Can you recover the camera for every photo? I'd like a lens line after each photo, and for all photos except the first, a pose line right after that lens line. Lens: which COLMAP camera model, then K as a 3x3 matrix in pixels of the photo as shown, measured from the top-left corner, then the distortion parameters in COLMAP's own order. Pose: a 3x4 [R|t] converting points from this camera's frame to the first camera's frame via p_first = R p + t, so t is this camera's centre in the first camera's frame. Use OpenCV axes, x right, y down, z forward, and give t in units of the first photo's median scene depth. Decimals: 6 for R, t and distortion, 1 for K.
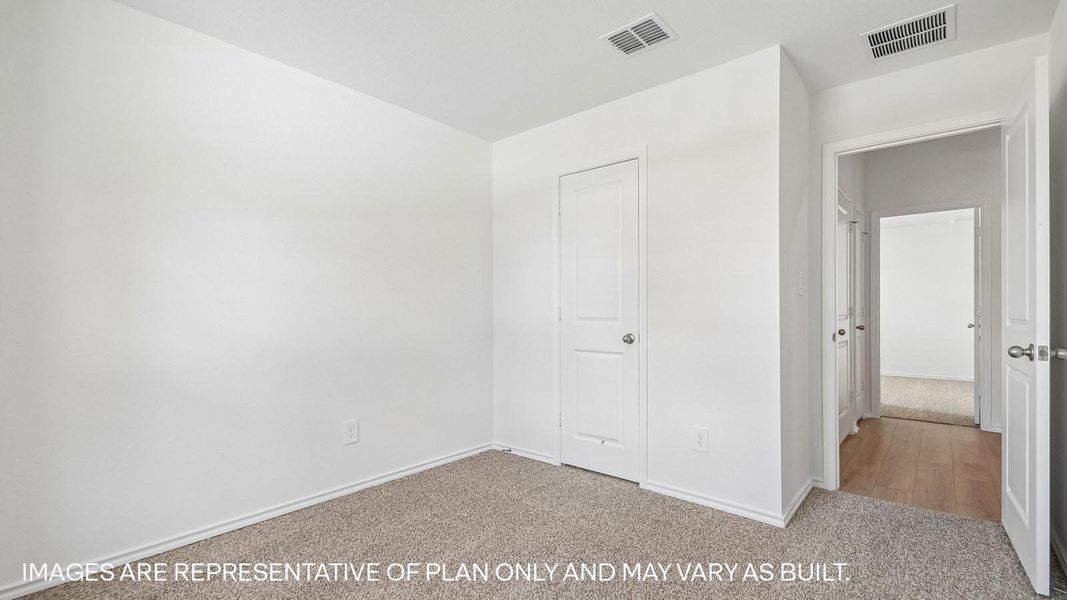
lens RADIAL K [[470.1, 0, 530.5], [0, 470.1, 308.6], [0, 0, 1]] dist [-0.000620, -0.000217]
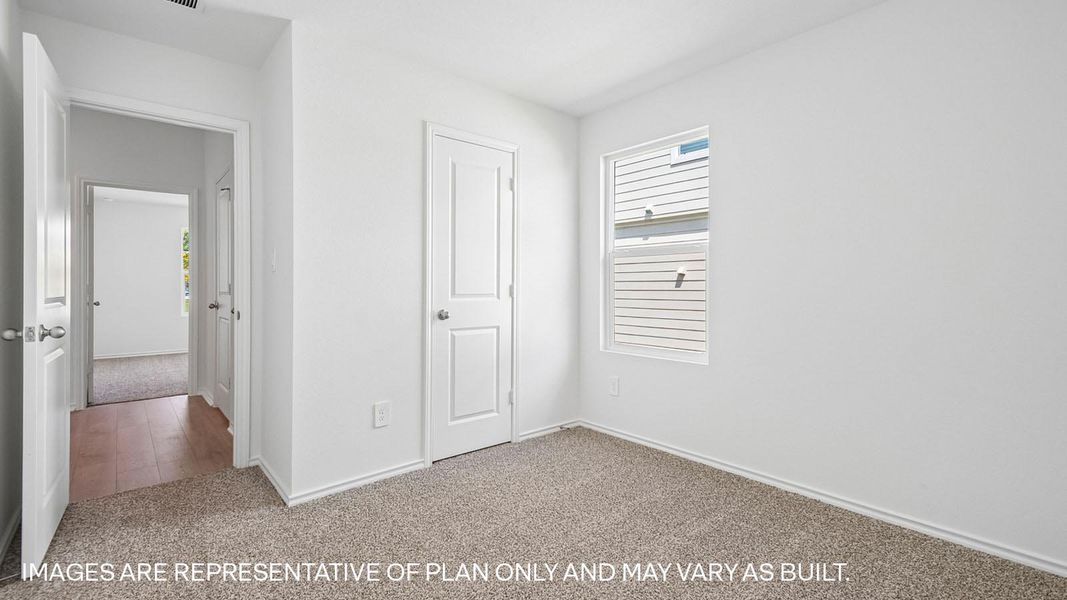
lens RADIAL K [[470.1, 0, 530.5], [0, 470.1, 308.6], [0, 0, 1]] dist [-0.000620, -0.000217]
pose [[0.153307, -0.033080, 0.987625, -0.122238], [-0.012180, 0.999300, 0.035362, 0.002348], [-0.988104, -0.017450, 0.152797, 0.112172]]
